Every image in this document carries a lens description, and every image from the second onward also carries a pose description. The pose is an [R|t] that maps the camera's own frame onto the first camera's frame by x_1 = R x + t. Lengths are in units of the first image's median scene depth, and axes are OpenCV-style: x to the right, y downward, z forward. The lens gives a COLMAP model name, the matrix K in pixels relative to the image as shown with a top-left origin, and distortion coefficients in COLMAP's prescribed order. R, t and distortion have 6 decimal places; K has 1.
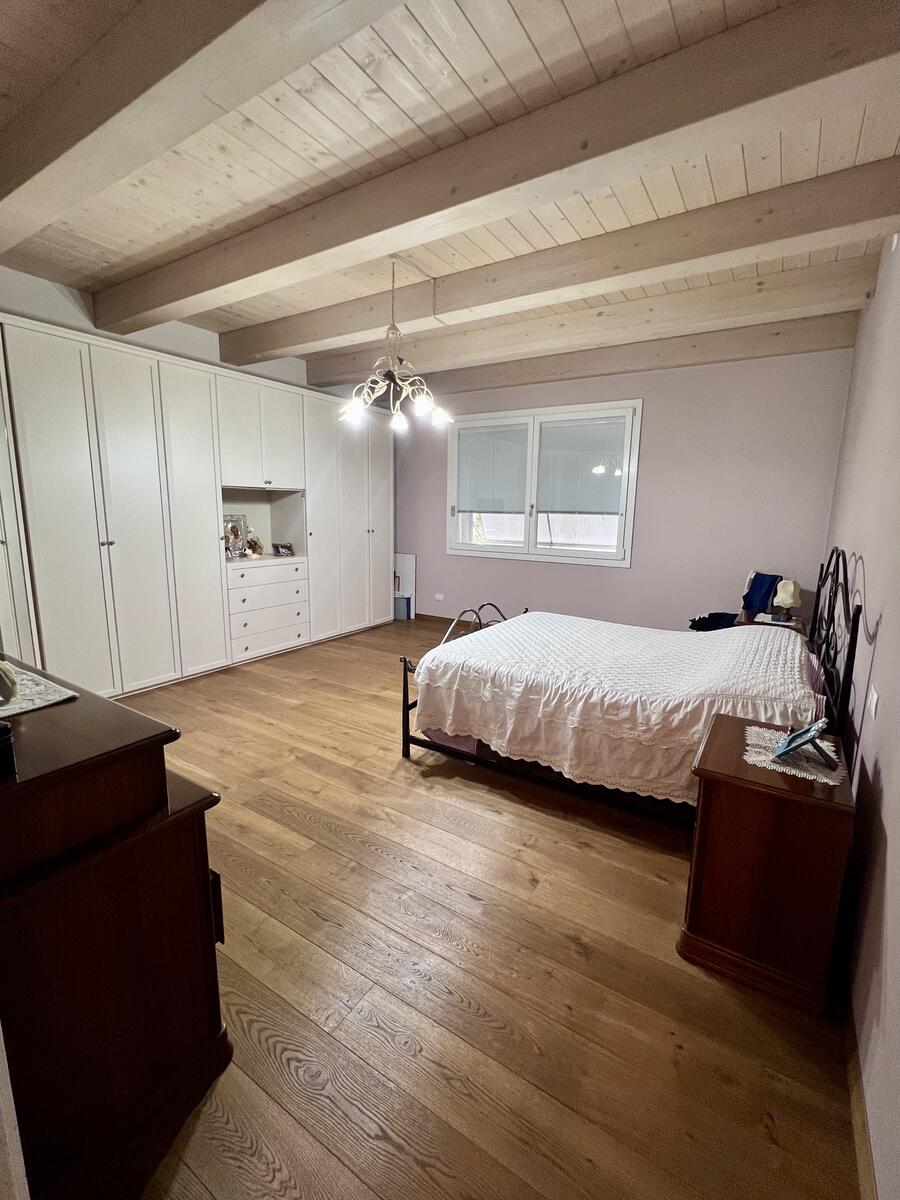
lens RADIAL K [[524.7, 0, 450.0], [0, 524.7, 600.0], [0, 0, 1]] dist [0.000781, 0.000026]
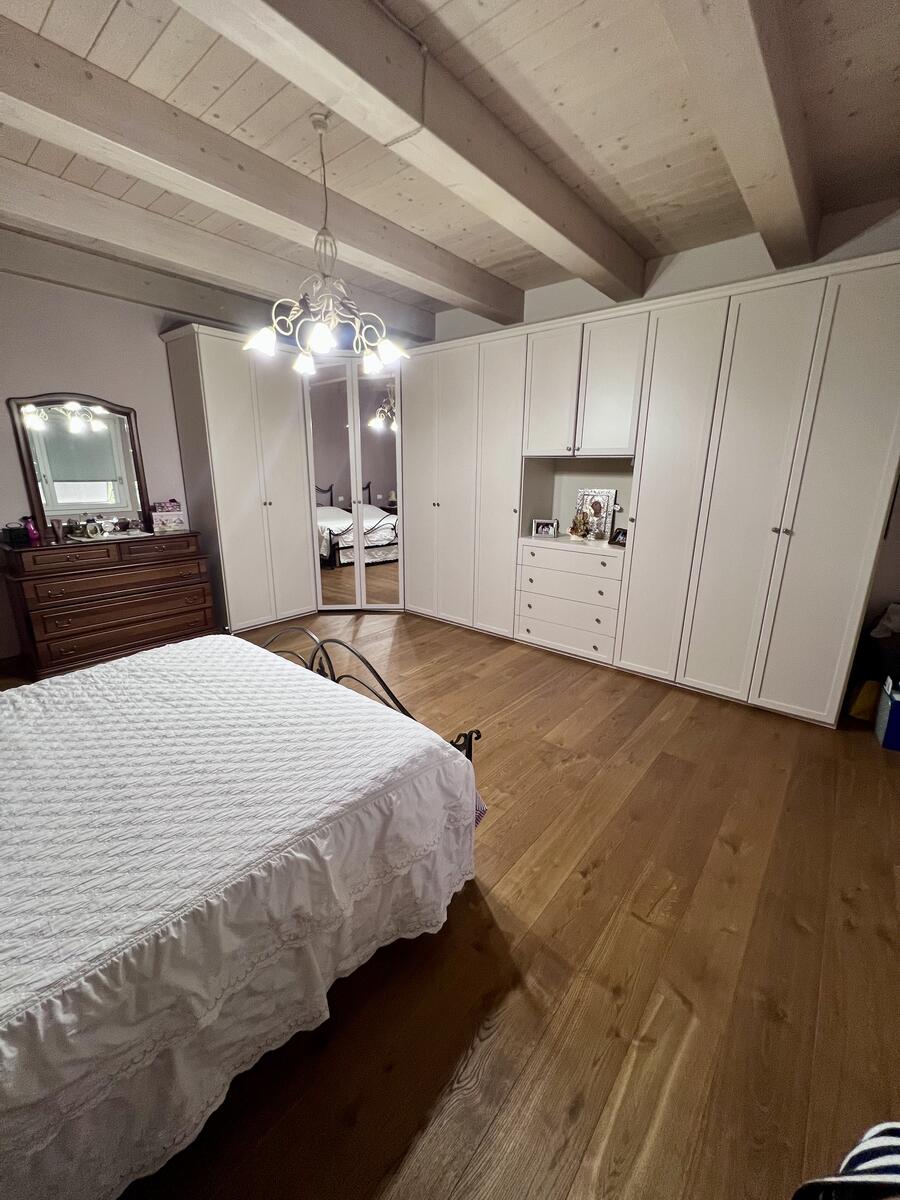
lens RADIAL K [[479.8, 0, 450.0], [0, 479.8, 600.0], [0, 0, 1]] dist [0.000280, 0.000562]
pose [[-0.130997, 0.253928, -0.958311, 0.459366], [-0.183264, 0.943779, 0.275128, -0.176847], [0.974297, 0.211665, -0.077097, 0.944752]]
